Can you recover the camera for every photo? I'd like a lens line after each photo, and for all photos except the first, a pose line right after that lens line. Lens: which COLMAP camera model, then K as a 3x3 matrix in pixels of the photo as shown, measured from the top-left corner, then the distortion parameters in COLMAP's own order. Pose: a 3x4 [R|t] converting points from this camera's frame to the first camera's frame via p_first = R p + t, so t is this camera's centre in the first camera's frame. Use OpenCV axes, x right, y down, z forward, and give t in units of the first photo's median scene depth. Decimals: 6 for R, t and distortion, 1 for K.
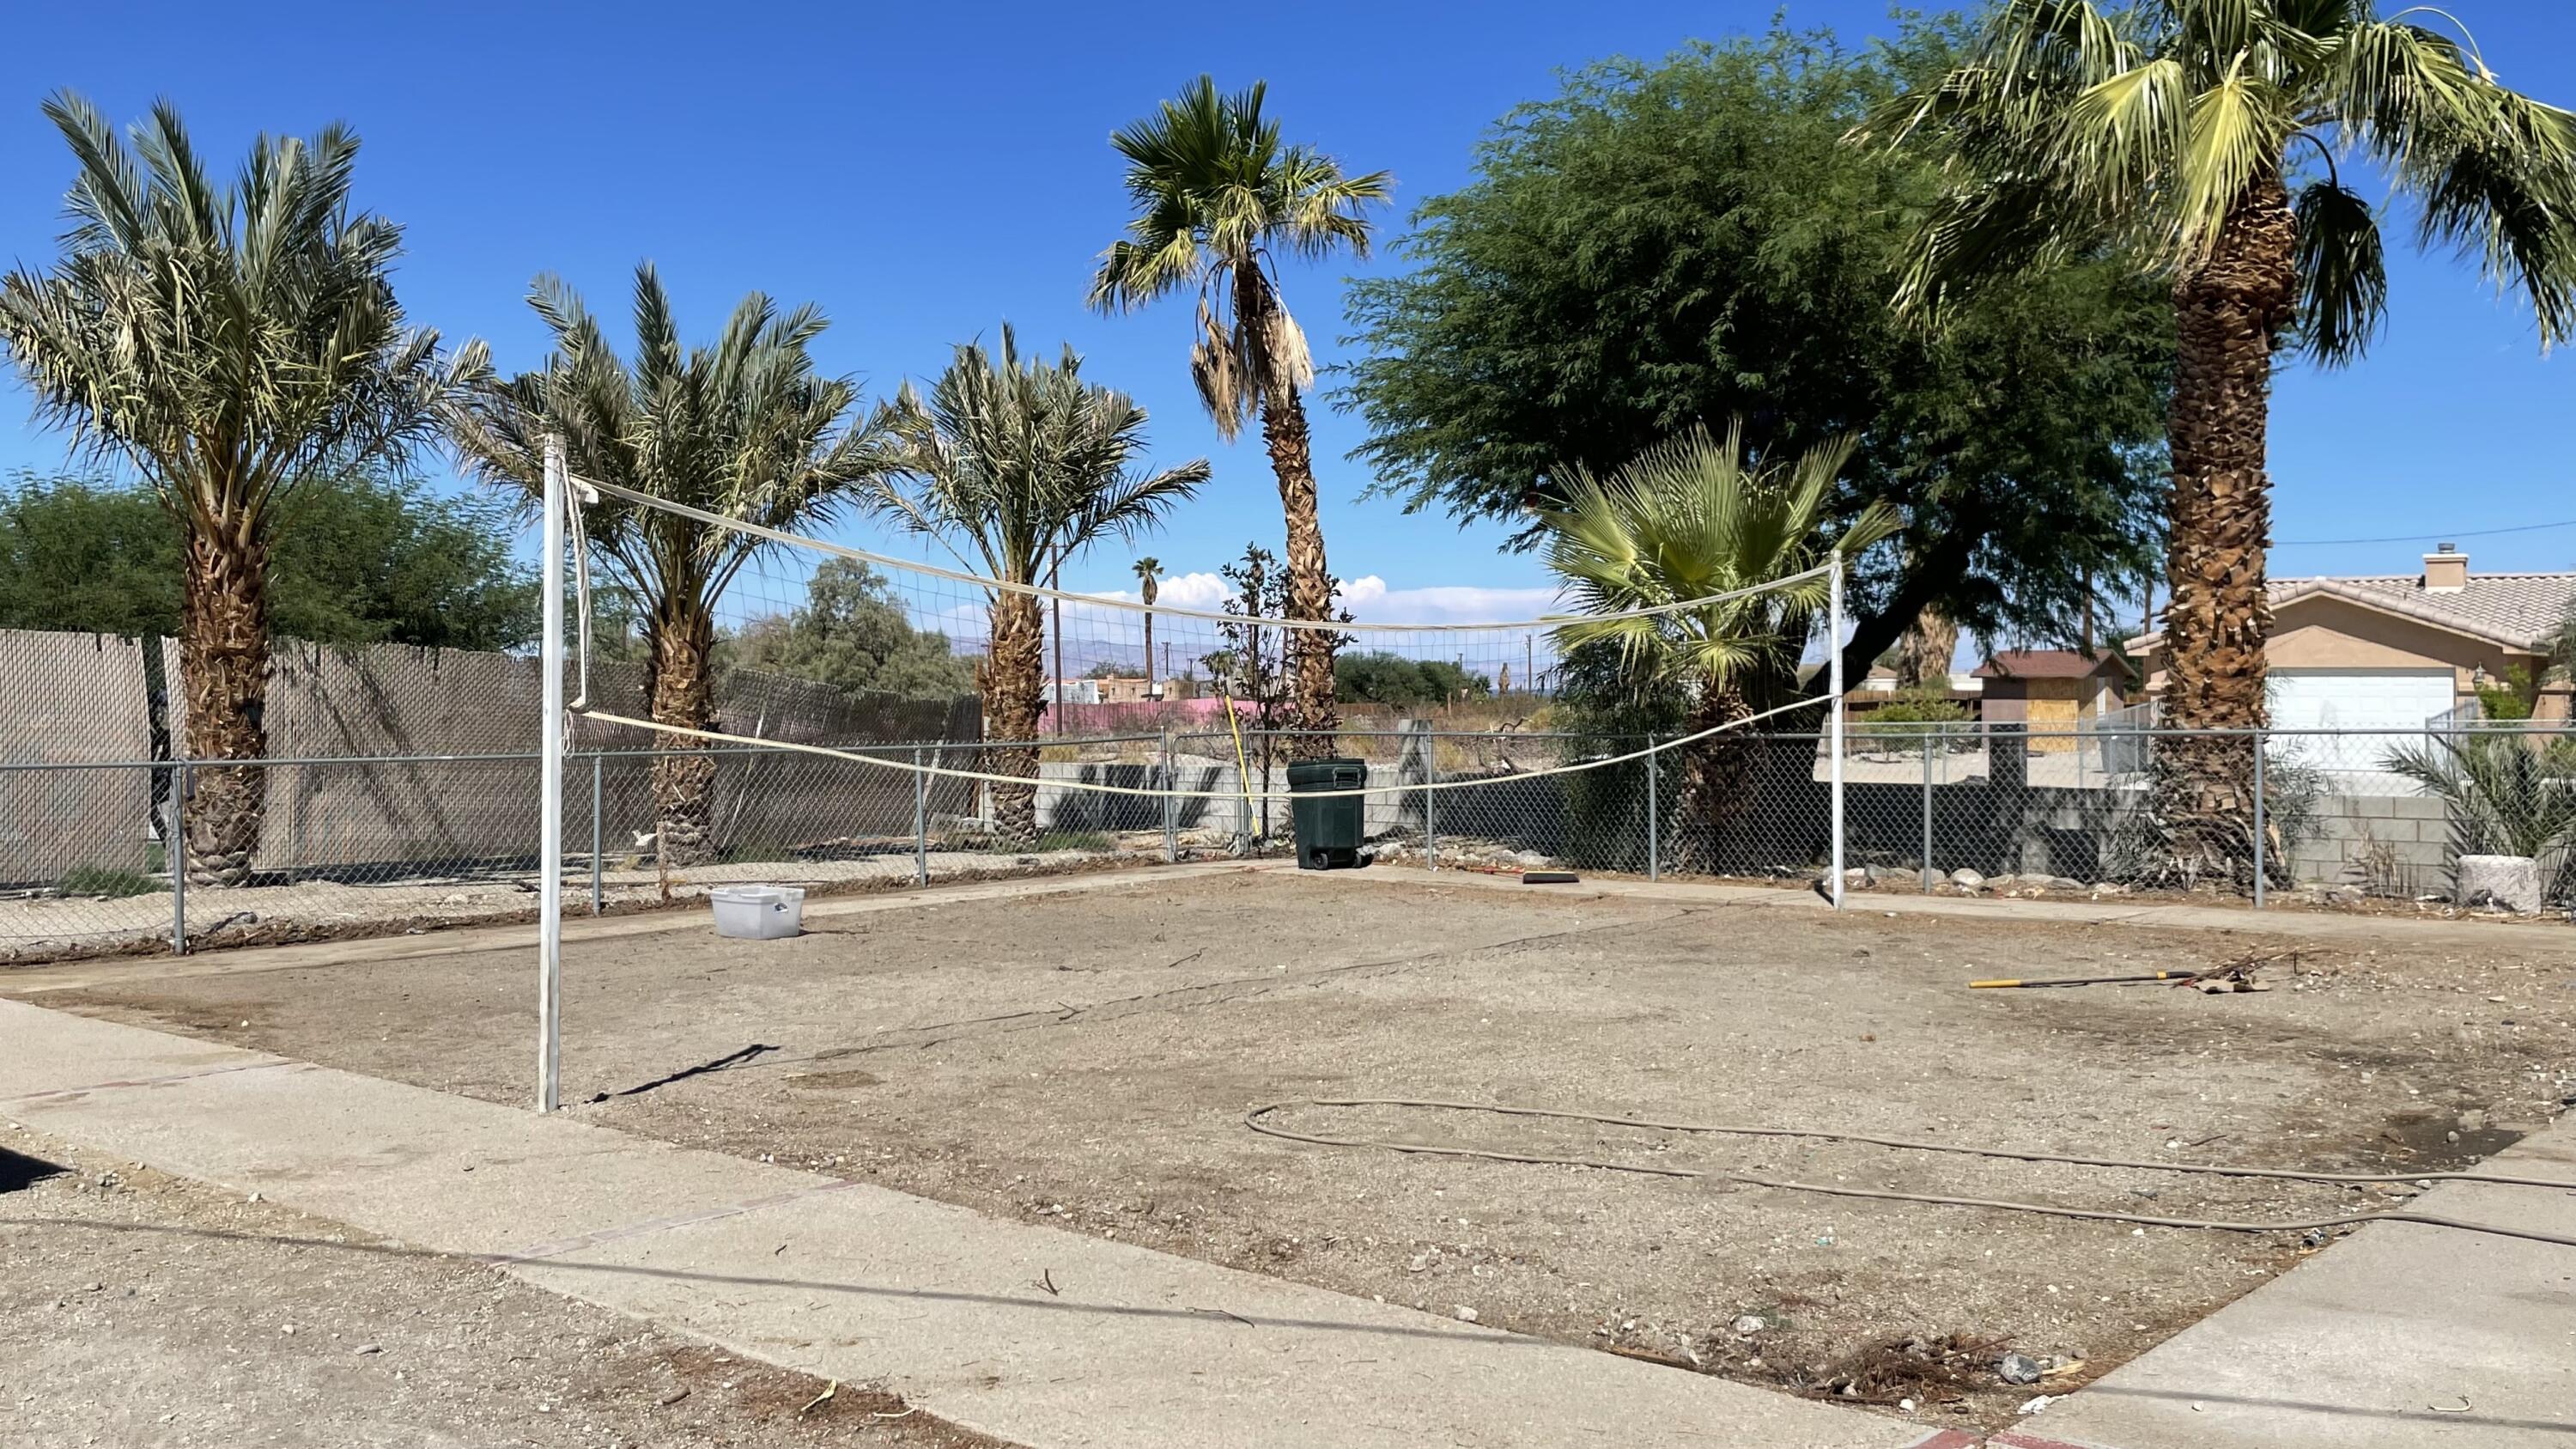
lens RADIAL K [[2246.2, 0, 1288.0], [0, 2246.2, 724.5], [0, 0, 1]] dist [0.083901, -0.000158]
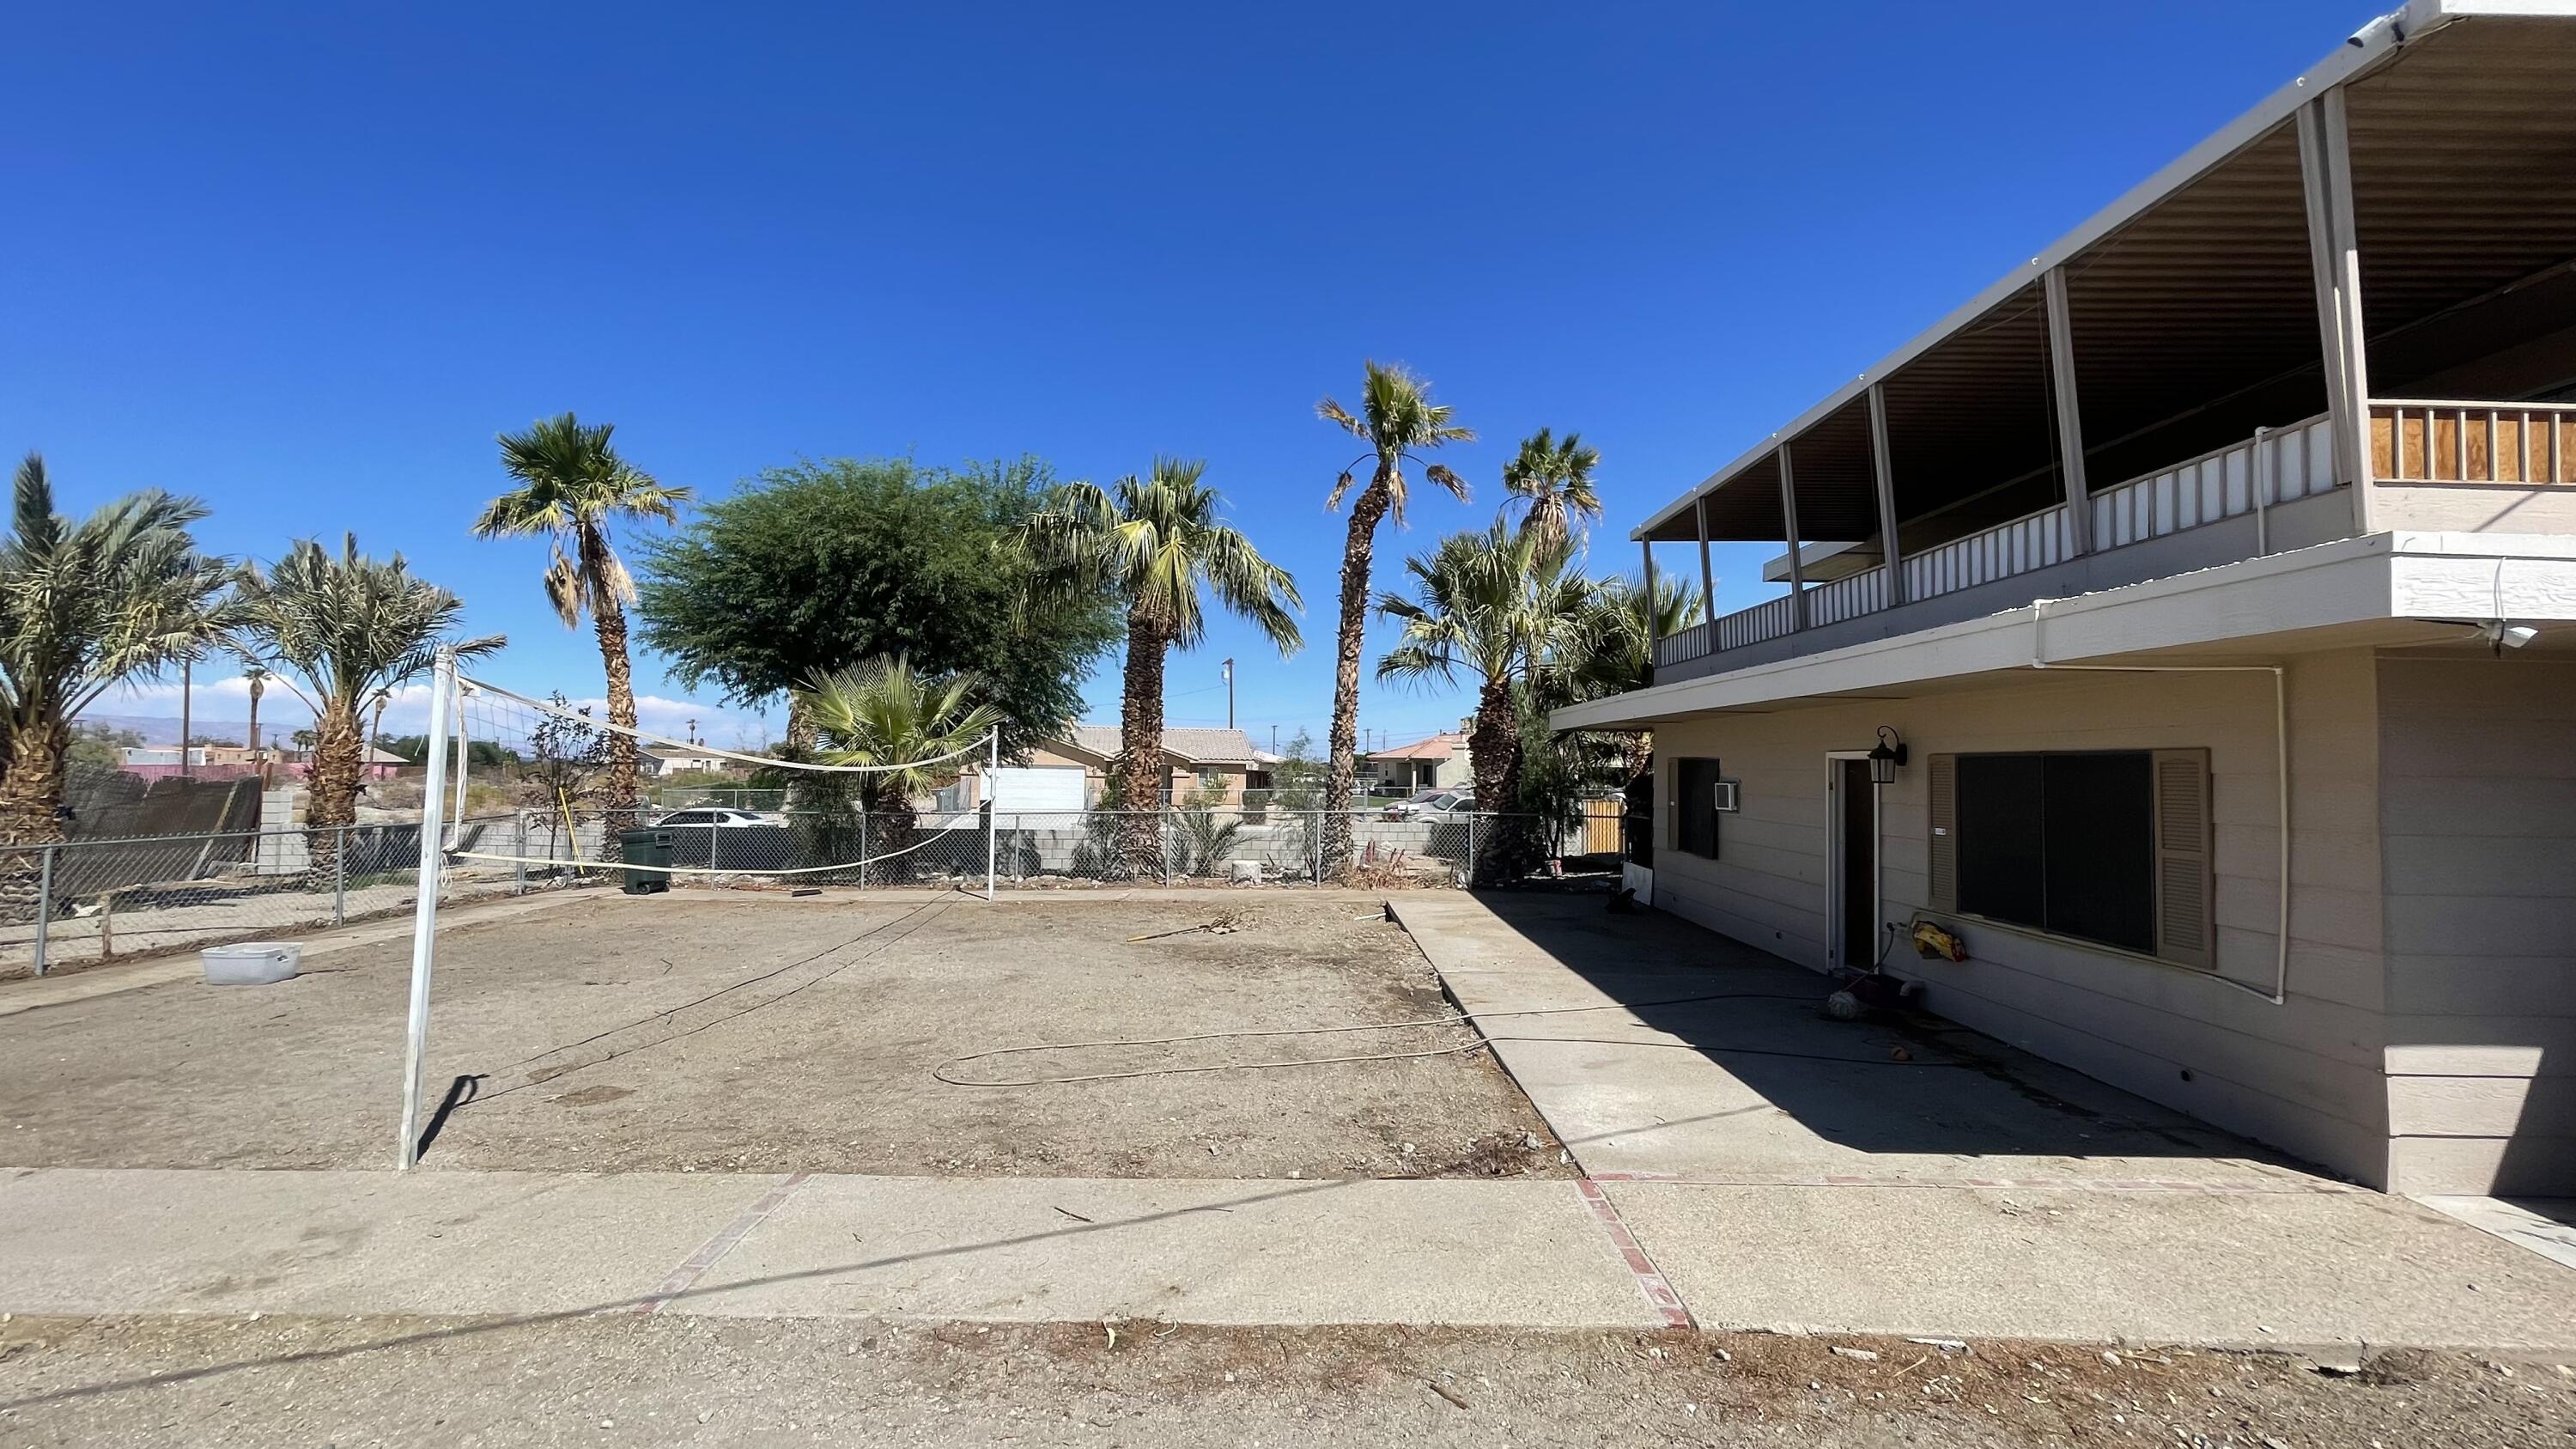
lens RADIAL K [[1046.2, 0, 1285.5], [0, 1046.2, 720.5], [0, 0, 1]] dist [-0.002181, 0.000033]
pose [[0.730922, 0.043973, 0.681043, -0.161468], [-0.007433, 0.998376, -0.056485, -0.022508], [-0.682420, 0.036224, 0.730062, 0.093770]]
